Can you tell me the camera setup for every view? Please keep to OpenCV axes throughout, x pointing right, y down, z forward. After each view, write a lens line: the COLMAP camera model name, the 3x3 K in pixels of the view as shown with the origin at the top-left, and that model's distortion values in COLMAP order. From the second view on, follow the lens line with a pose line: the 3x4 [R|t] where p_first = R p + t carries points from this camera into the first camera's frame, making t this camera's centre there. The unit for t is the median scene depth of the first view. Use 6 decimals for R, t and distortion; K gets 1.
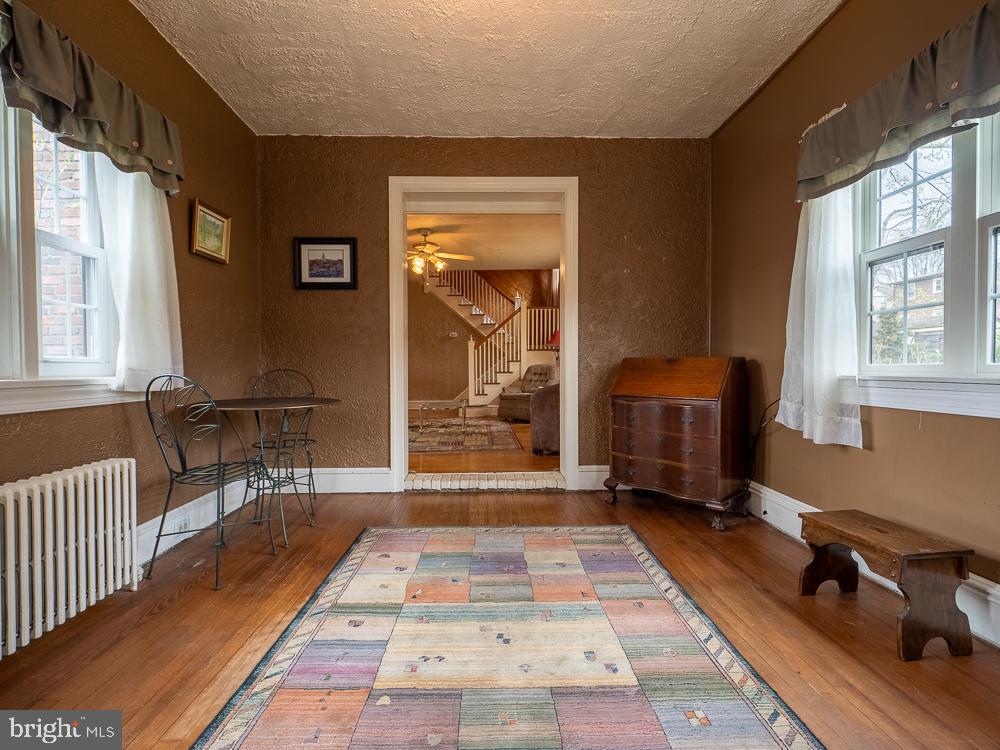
lens RADIAL K [[480.1, 0, 497.4], [0, 480.1, 375.0], [0, 0, 1]] dist [-0.006567, -0.000630]
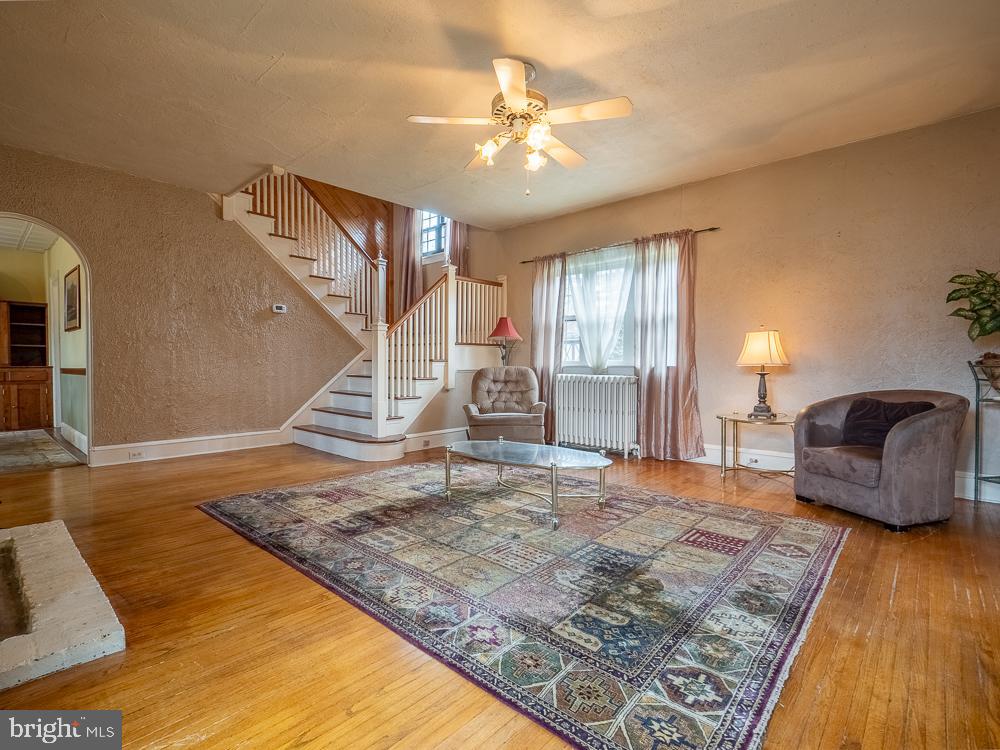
lens RADIAL K [[480.1, 0, 497.9], [0, 480.1, 378.1], [0, 0, 1]] dist [-0.006567, -0.000630]
pose [[0.697074, -0.010368, 0.716924, -0.355539], [0.001414, 0.999913, 0.013086, -0.013911], [-0.716998, -0.008108, 0.697028, 0.512474]]
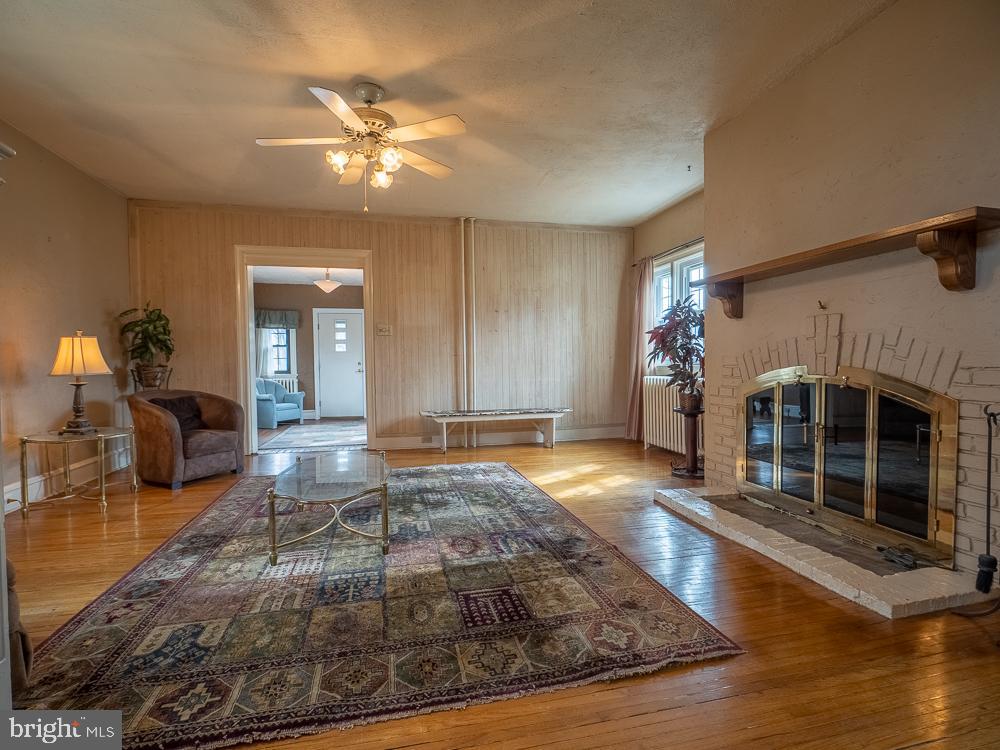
lens RADIAL K [[480.1, 0, 492.1], [0, 480.1, 374.3], [0, 0, 1]] dist [-0.006567, -0.000630]
pose [[-0.981928, 0.020150, -0.188181, -0.126716], [0.012677, 0.999086, 0.040831, -0.031657], [0.188832, 0.037708, -0.981285, 1.089132]]
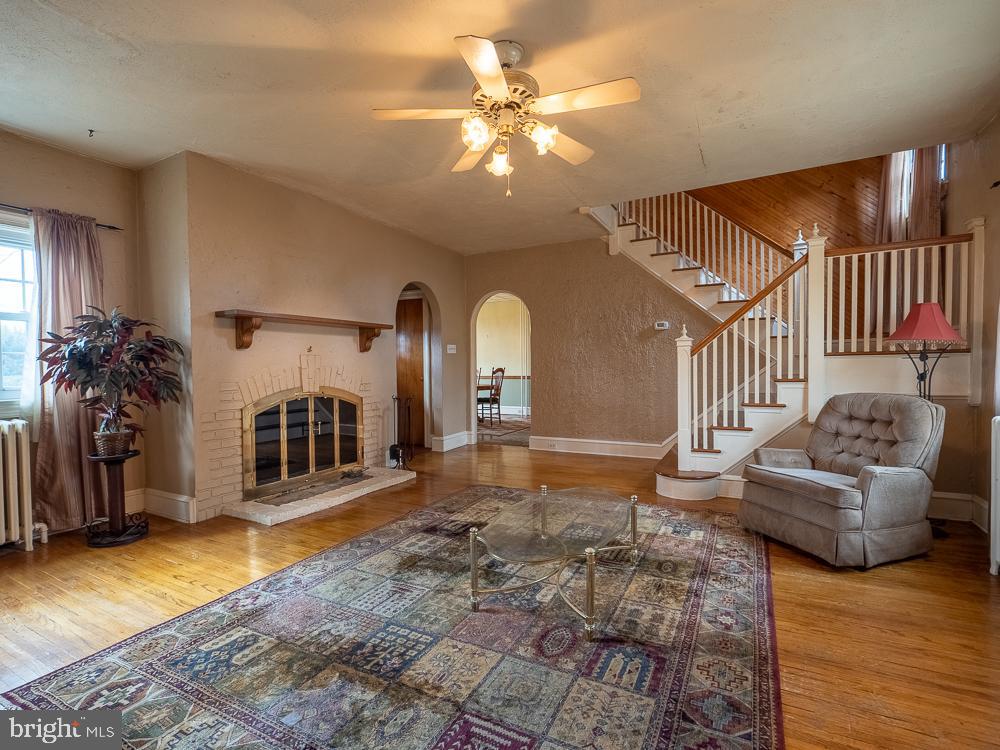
lens RADIAL K [[480.1, 0, 491.9], [0, 480.1, 377.8], [0, 0, 1]] dist [-0.006567, -0.000630]
pose [[0.859848, 0.006761, -0.510505, 0.024688], [0.002140, 0.999856, 0.016847, -0.038481], [0.510546, -0.015578, 0.859710, 0.490925]]
